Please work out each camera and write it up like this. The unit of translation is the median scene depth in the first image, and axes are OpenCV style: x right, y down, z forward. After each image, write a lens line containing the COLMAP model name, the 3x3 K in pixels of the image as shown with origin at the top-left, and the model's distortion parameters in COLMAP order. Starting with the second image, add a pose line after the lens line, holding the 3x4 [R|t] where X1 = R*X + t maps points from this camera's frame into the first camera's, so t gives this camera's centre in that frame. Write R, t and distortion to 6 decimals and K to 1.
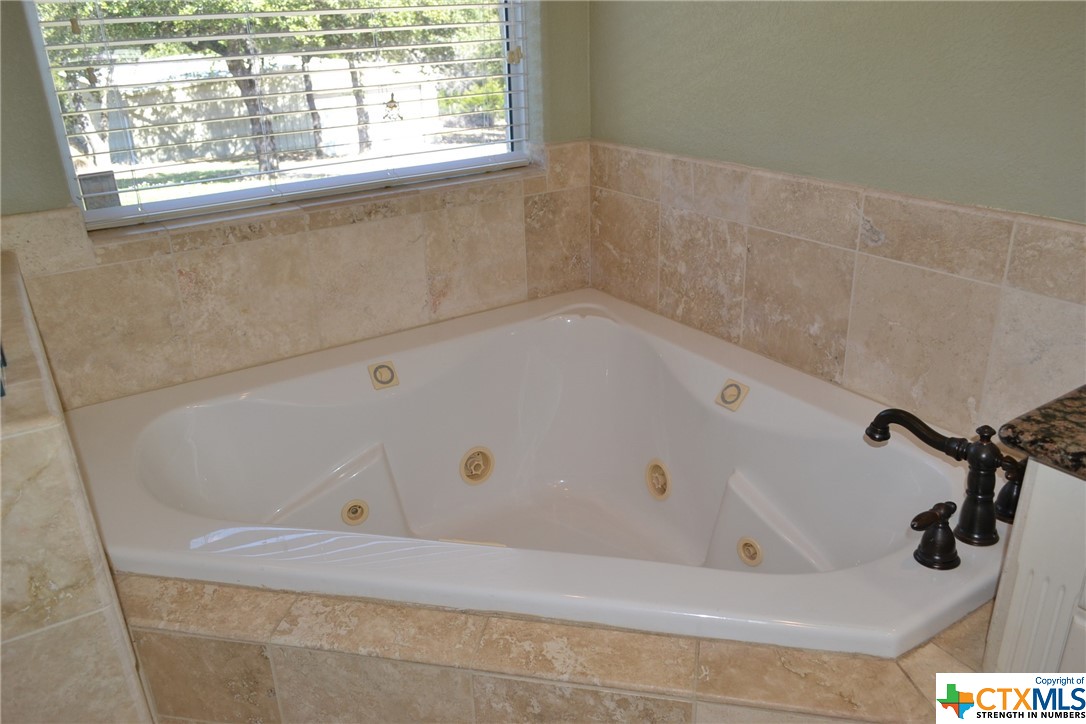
lens RADIAL K [[856.4, 0, 542.1], [0, 856.4, 363.2], [0, 0, 1]] dist [-0.008643, -0.003230]
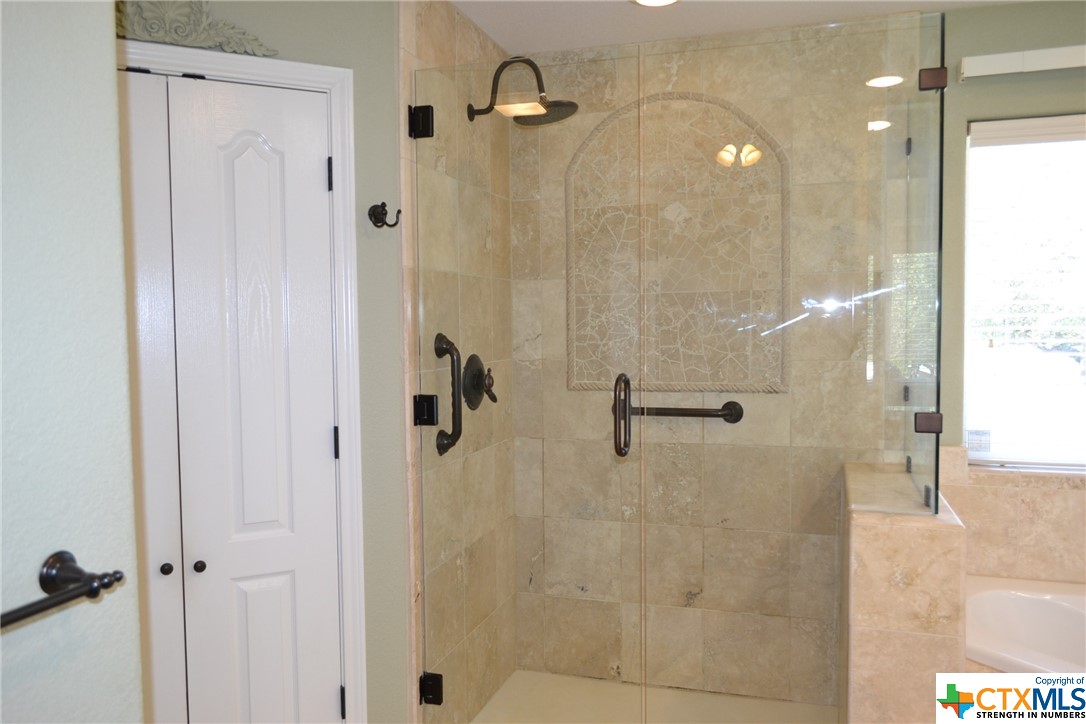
lens RADIAL K [[856.4, 0, 540.6], [0, 856.4, 362.9], [0, 0, 1]] dist [-0.008643, -0.003230]
pose [[0.621928, 0.064496, -0.780414, 0.189747], [-0.314598, 0.933218, -0.173586, 0.187176], [0.717101, 0.353475, 0.600684, -0.557073]]
